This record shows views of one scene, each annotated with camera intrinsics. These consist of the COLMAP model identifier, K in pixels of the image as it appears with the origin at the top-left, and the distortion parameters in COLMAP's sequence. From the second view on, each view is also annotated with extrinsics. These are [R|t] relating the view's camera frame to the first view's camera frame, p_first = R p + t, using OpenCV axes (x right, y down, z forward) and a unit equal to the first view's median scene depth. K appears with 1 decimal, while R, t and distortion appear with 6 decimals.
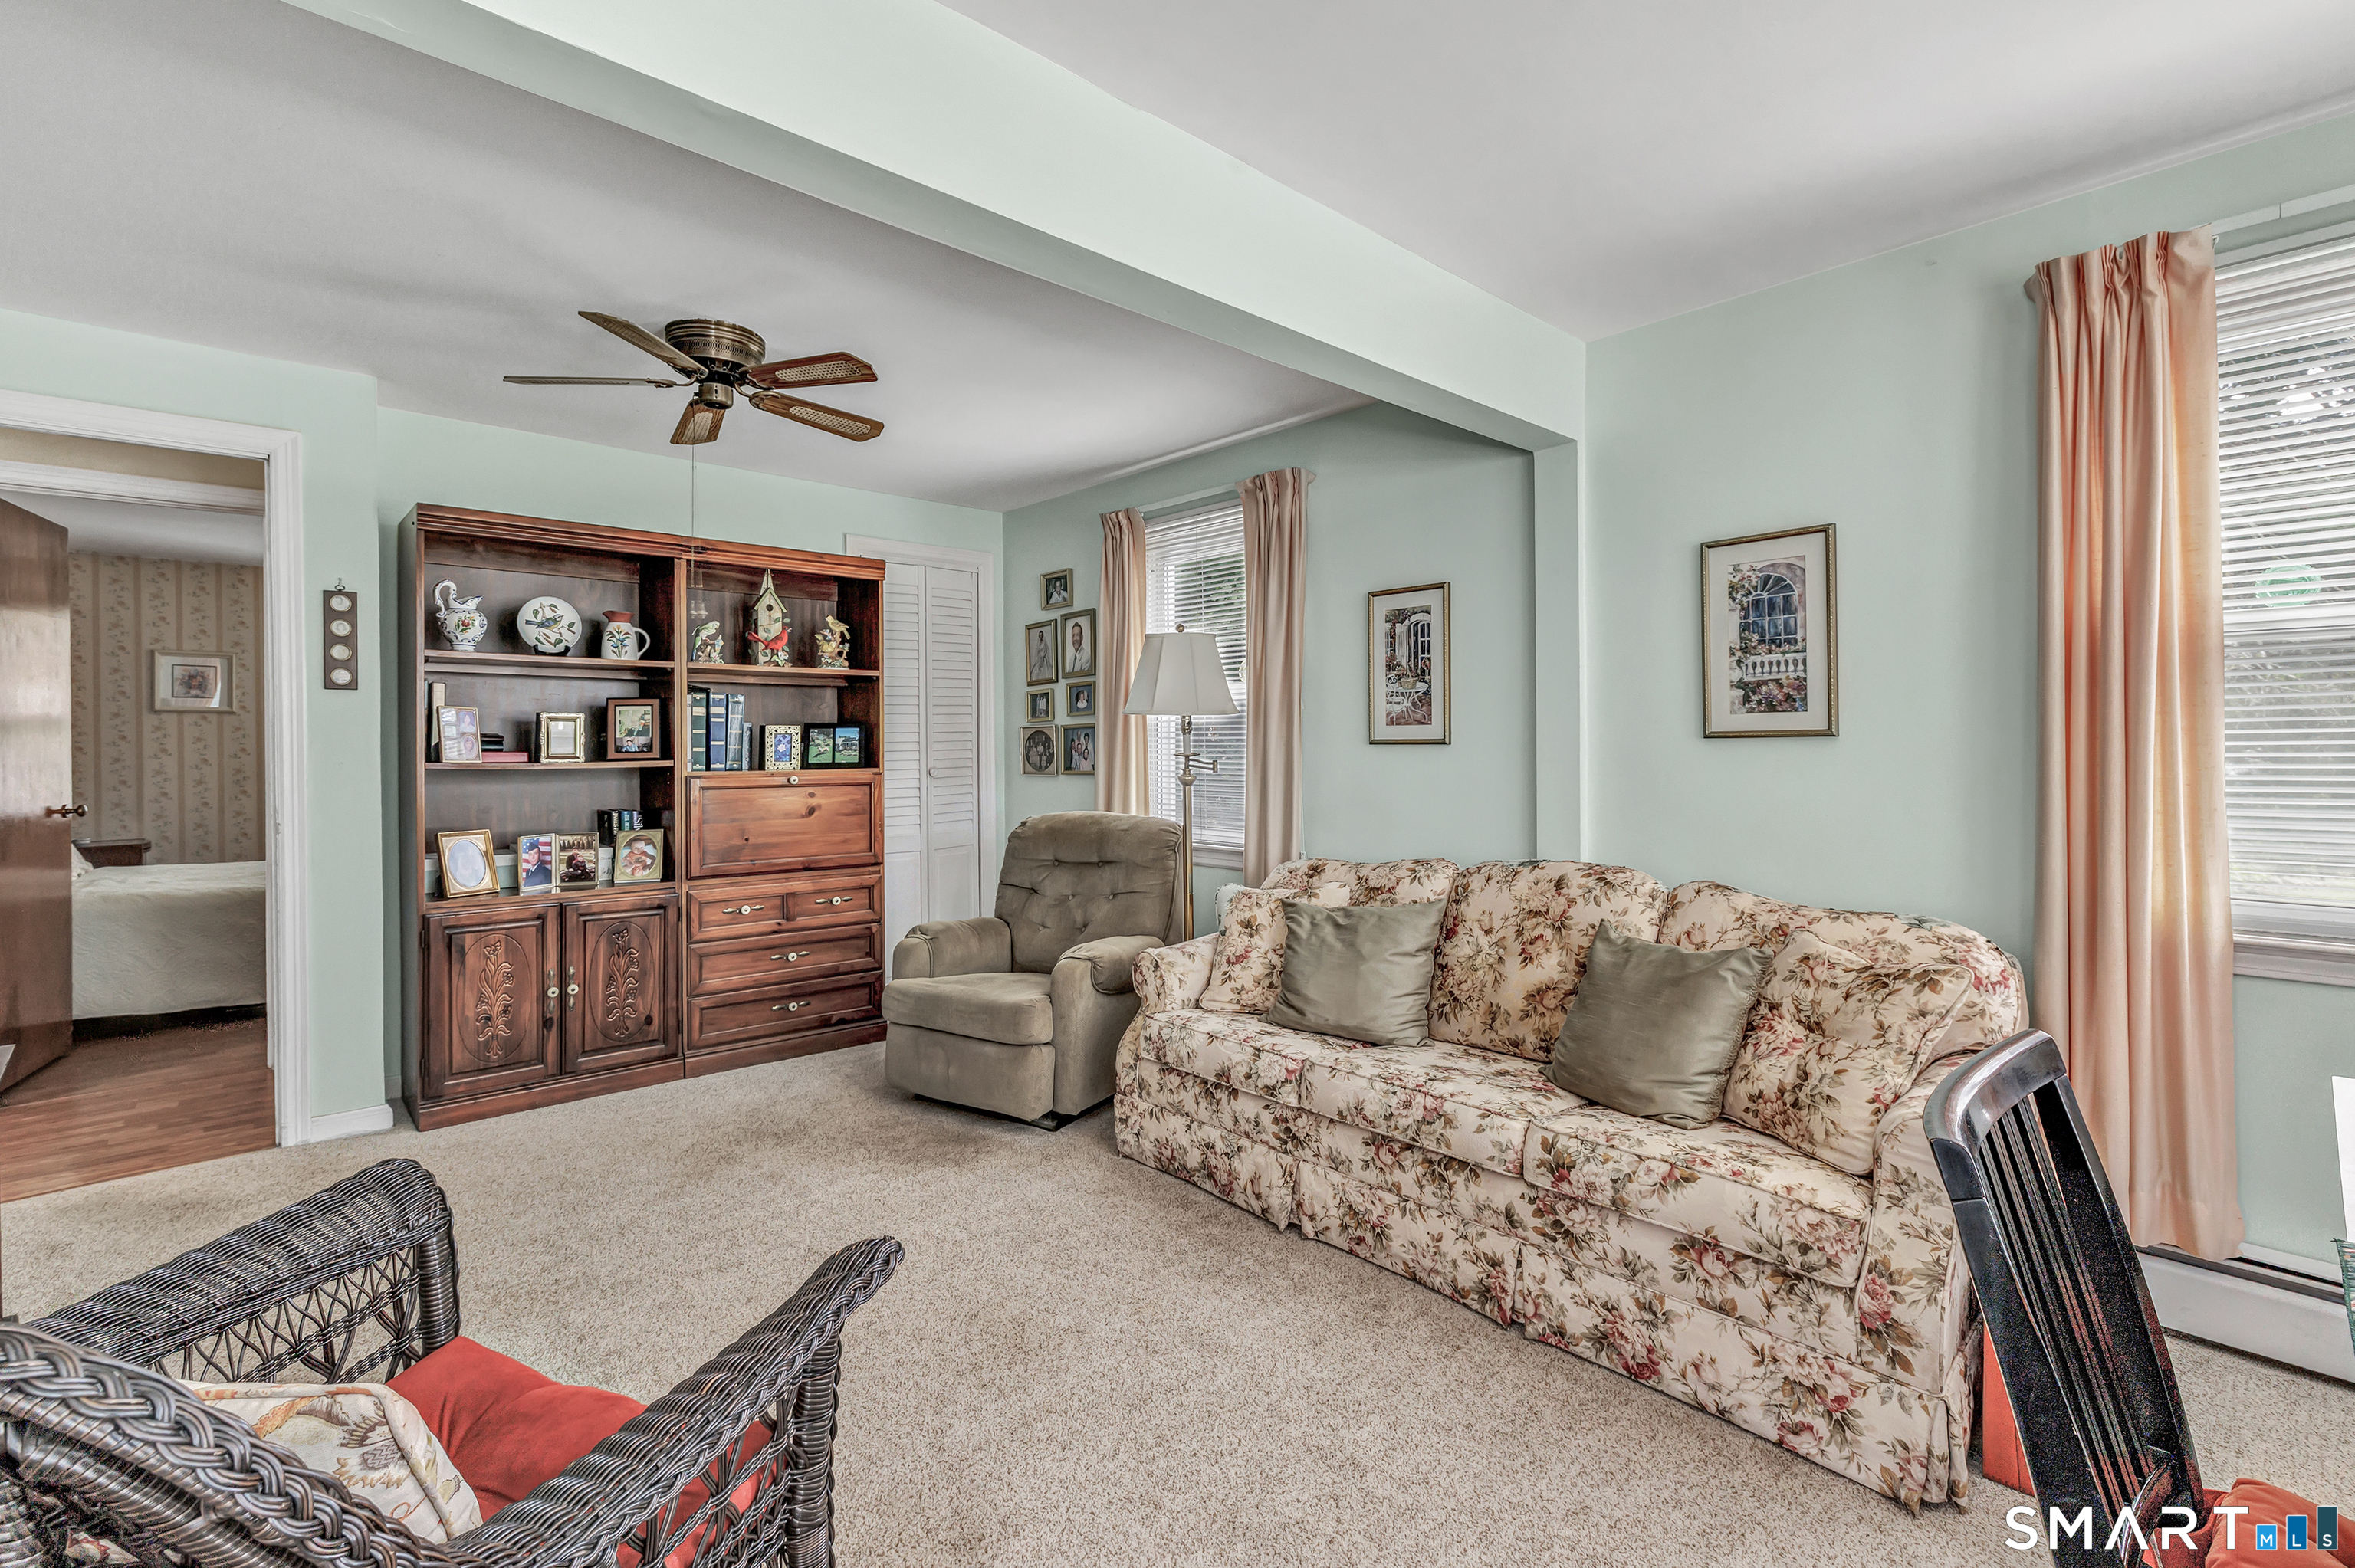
lens RADIAL K [[1062.2, 0, 1175.6], [0, 1062.2, 749.9], [0, 0, 1]] dist [-0.000482, -0.000535]
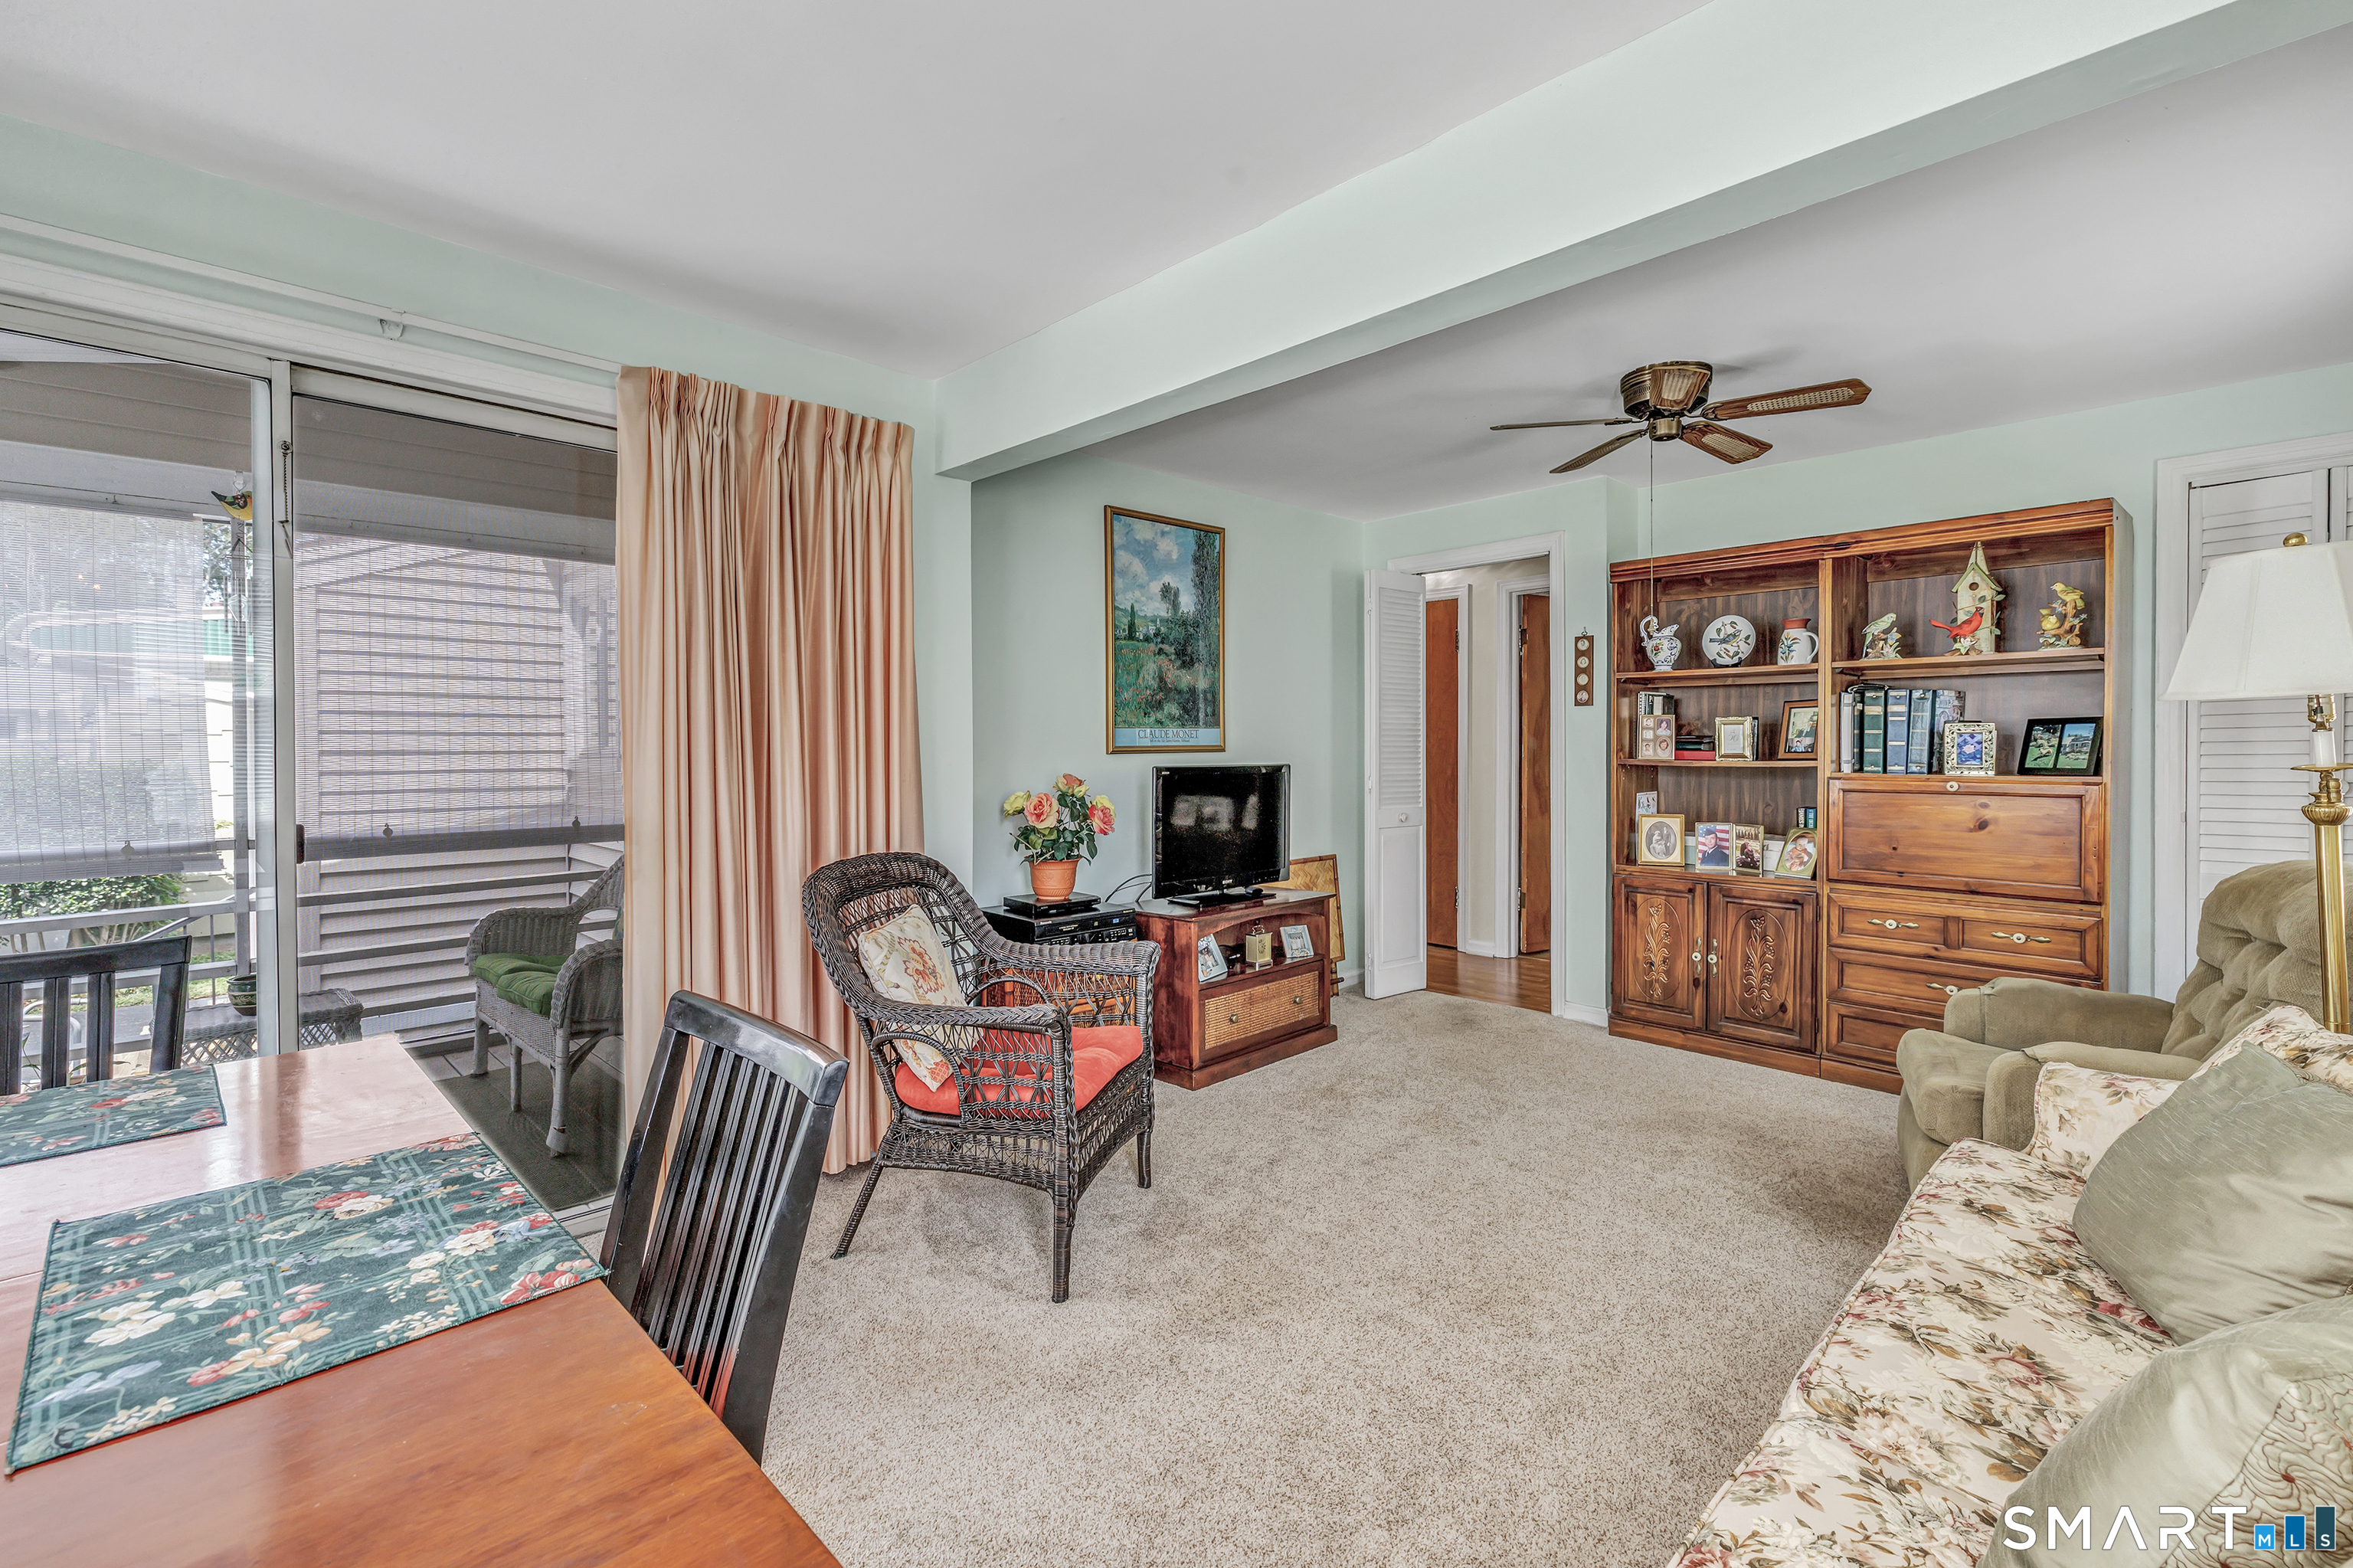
lens RADIAL K [[1049.0, 0, 1178.3], [0, 1049.0, 765.8], [0, 0, 1]] dist [0.002252, 0.000129]
pose [[0.018130, 0.023849, -0.999551, 0.574820], [-0.001407, 0.999715, 0.023828, -0.009472], [0.999835, 0.000974, 0.018158, 0.420305]]
